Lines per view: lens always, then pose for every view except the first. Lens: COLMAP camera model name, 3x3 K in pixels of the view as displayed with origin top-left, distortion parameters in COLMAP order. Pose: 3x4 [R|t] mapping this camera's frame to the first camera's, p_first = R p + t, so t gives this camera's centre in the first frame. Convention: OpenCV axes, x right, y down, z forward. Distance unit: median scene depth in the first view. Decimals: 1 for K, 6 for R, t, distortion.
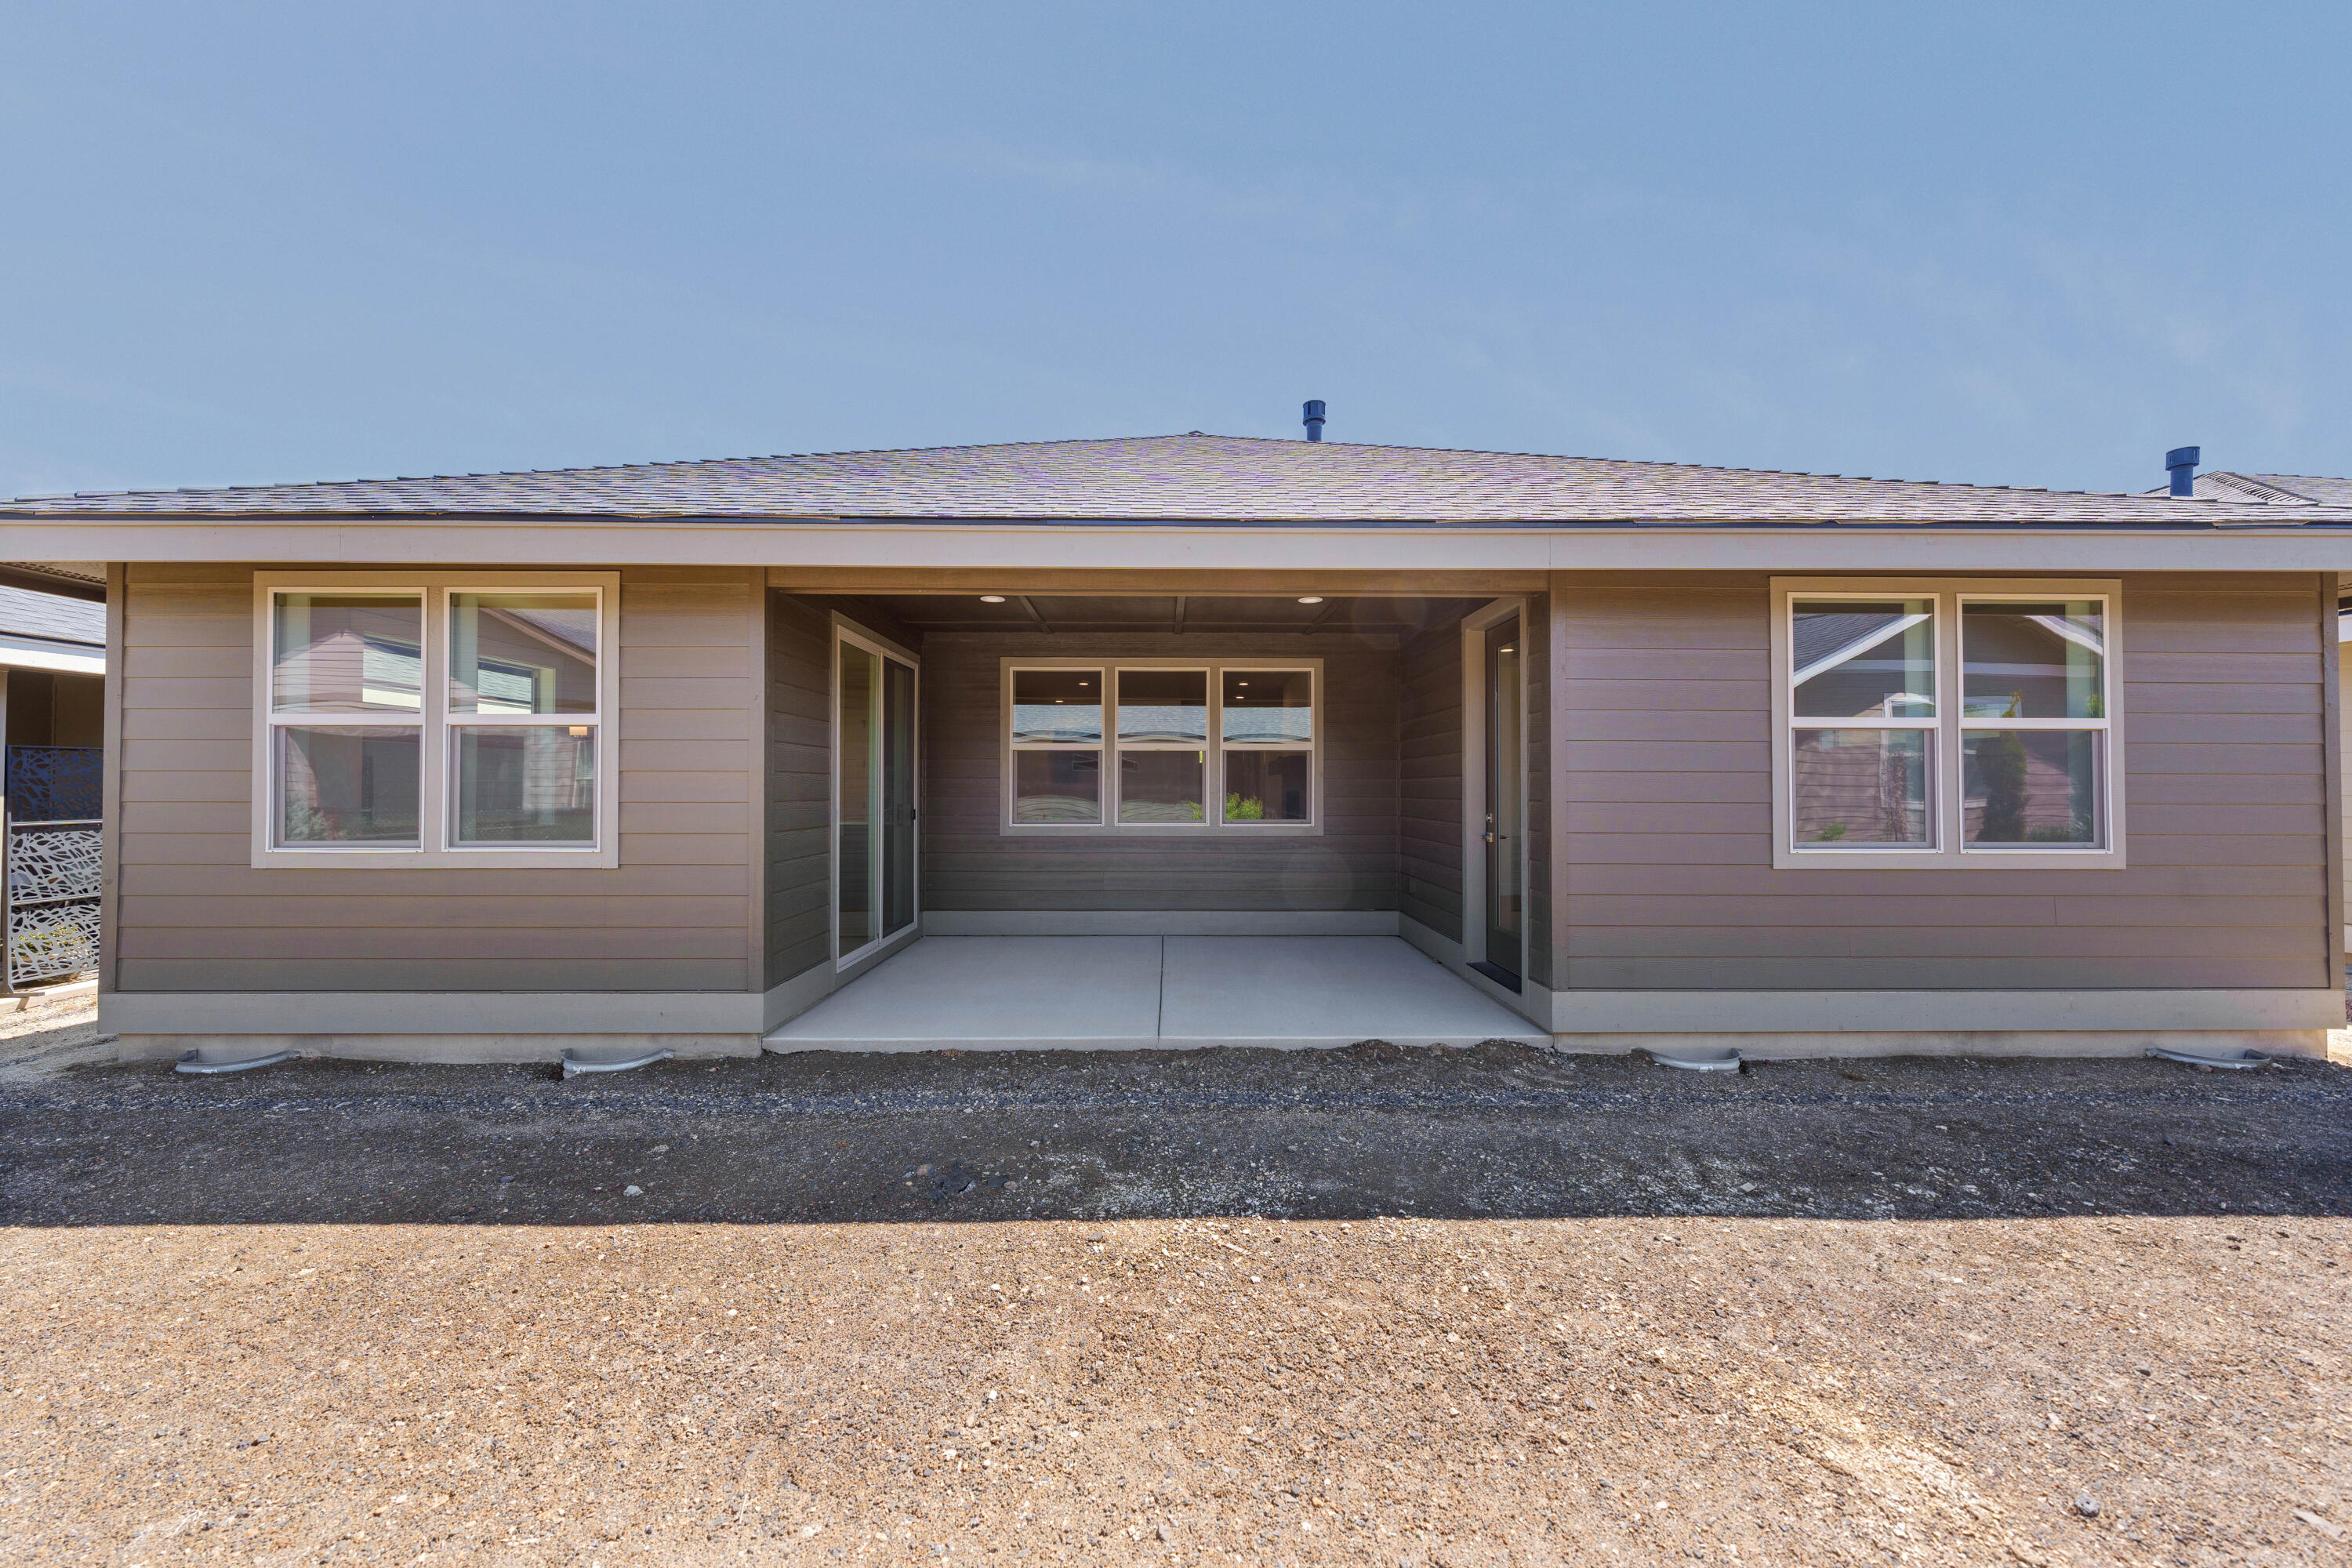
lens RADIAL K [[803.1, 0, 1161.4], [0, 803.1, 780.9], [0, 0, 1]] dist [-0.002238, 0.000186]
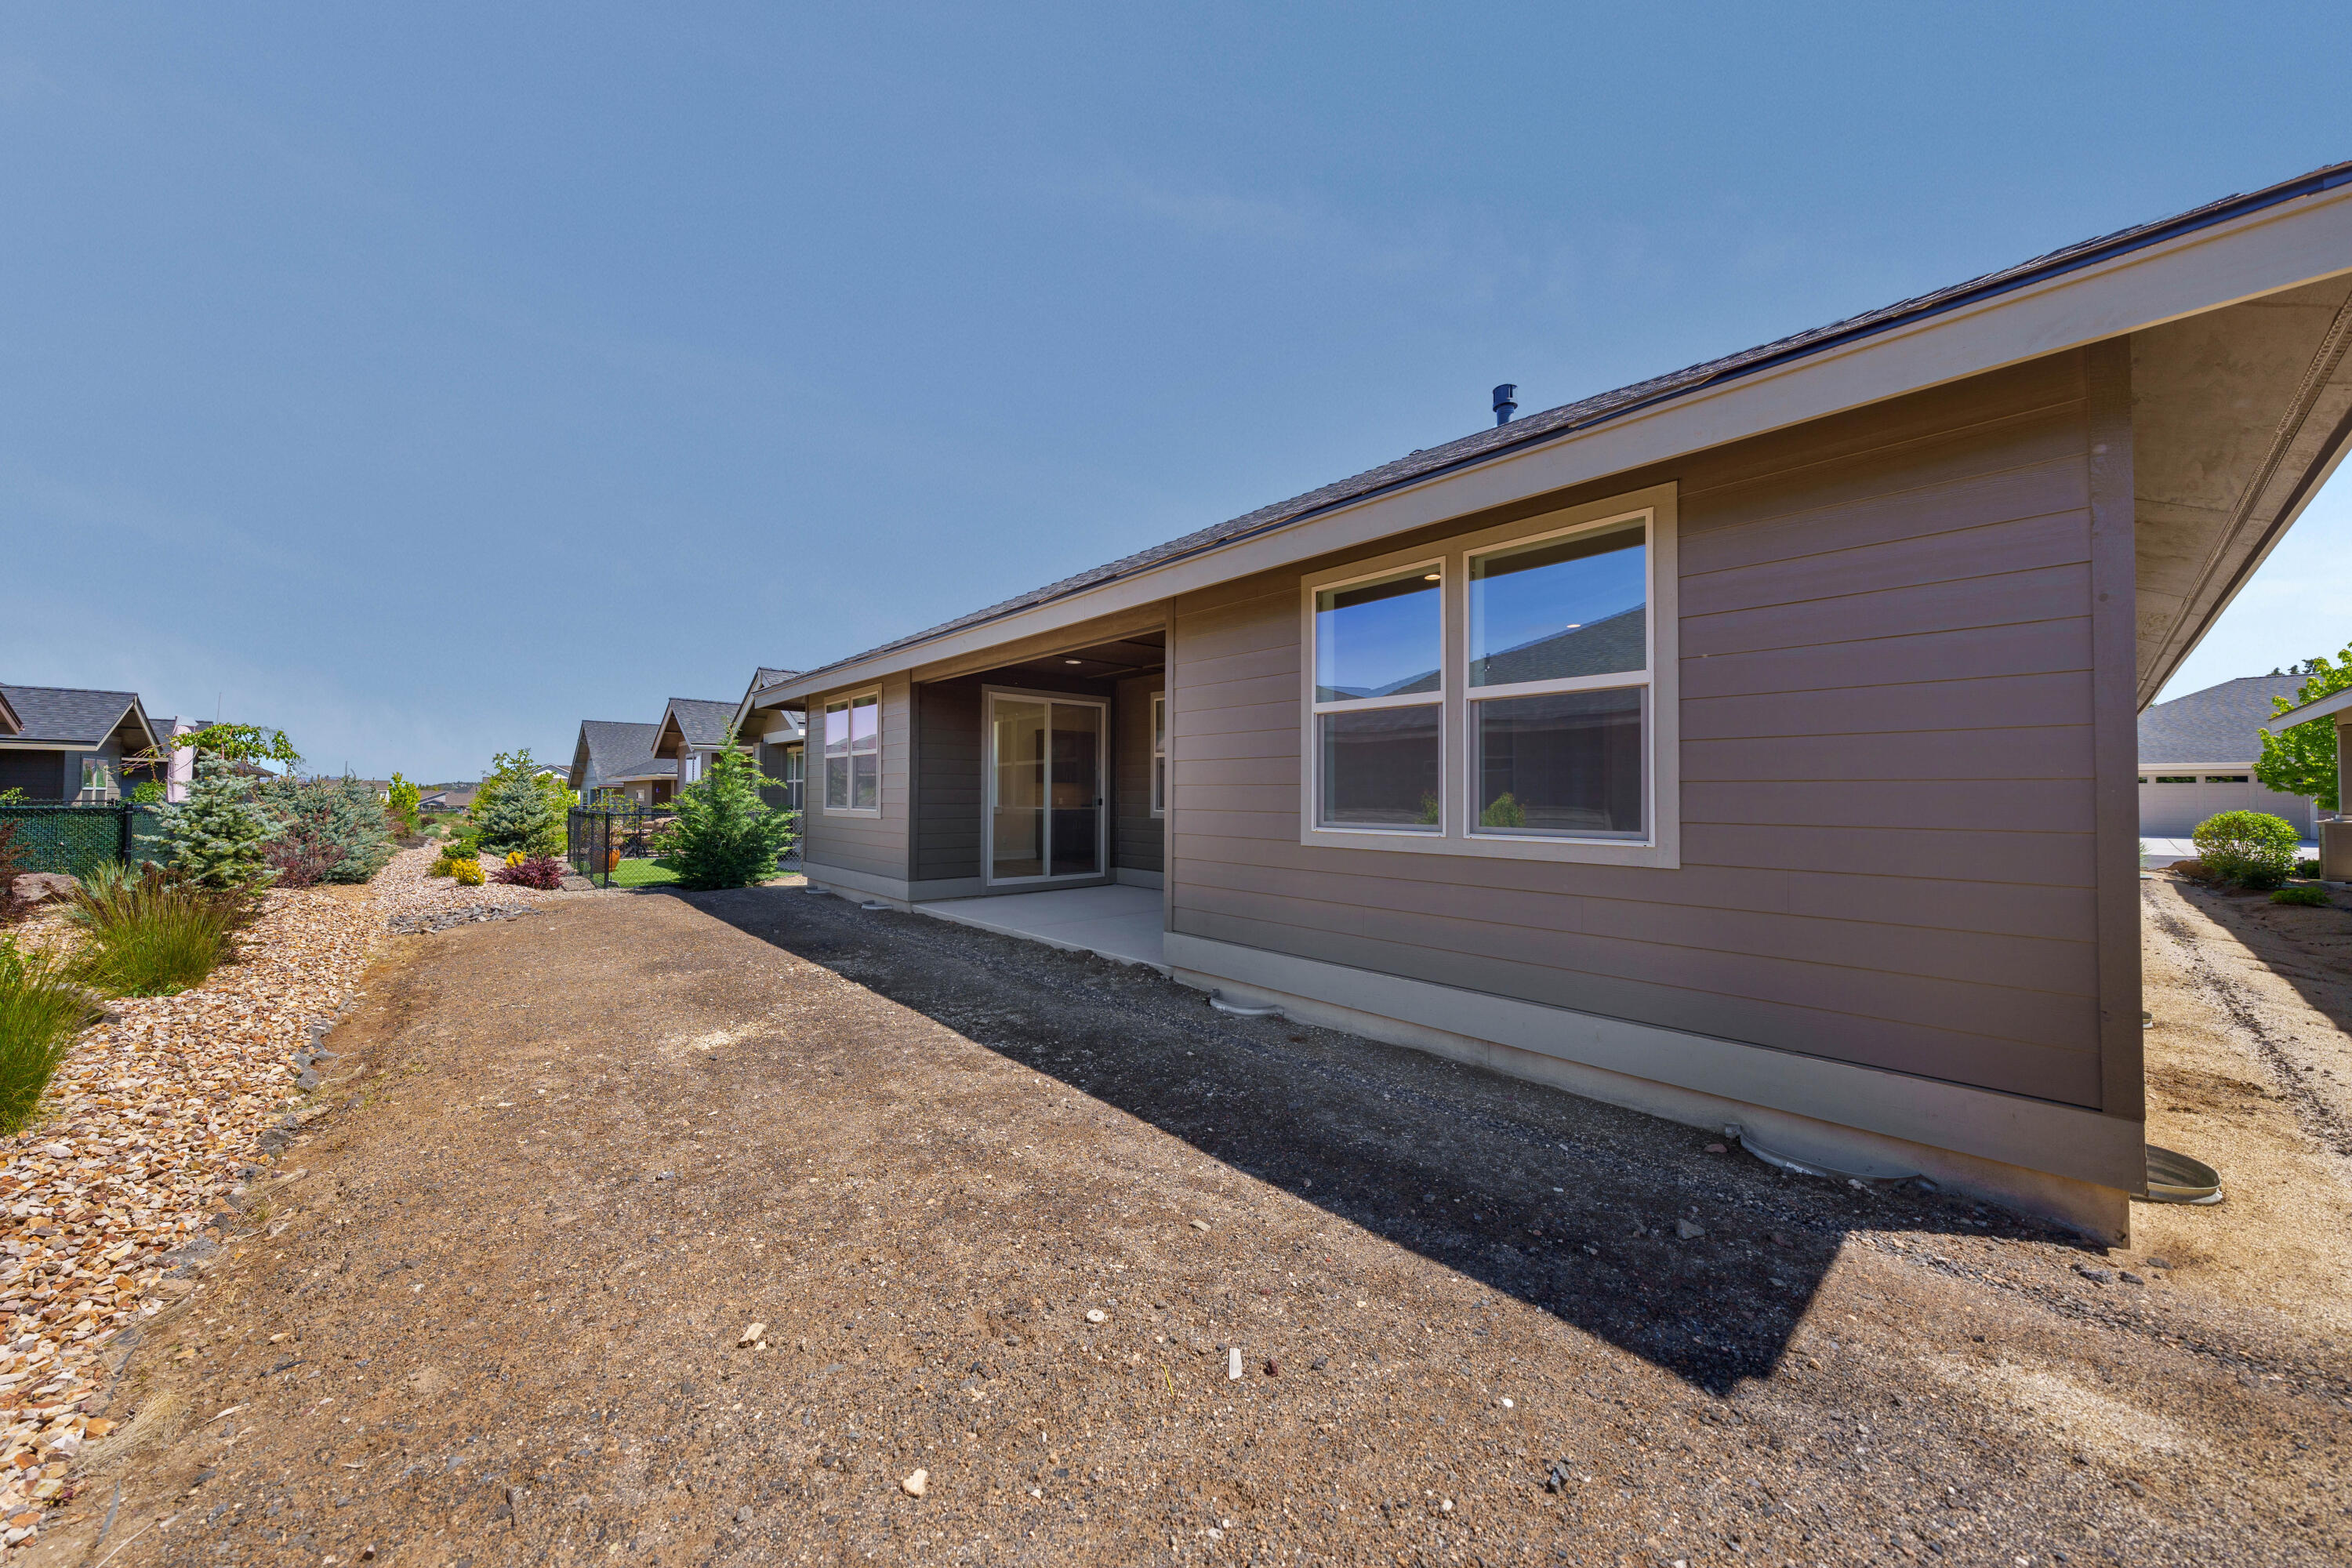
lens RADIAL K [[803.1, 0, 1178.1], [0, 803.1, 780.6], [0, 0, 1]] dist [-0.002238, 0.000186]
pose [[0.666630, -0.010567, -0.745314, 2.211252], [-0.000203, 0.999897, -0.014359, 0.059217], [0.745389, 0.009723, 0.666559, 0.237805]]
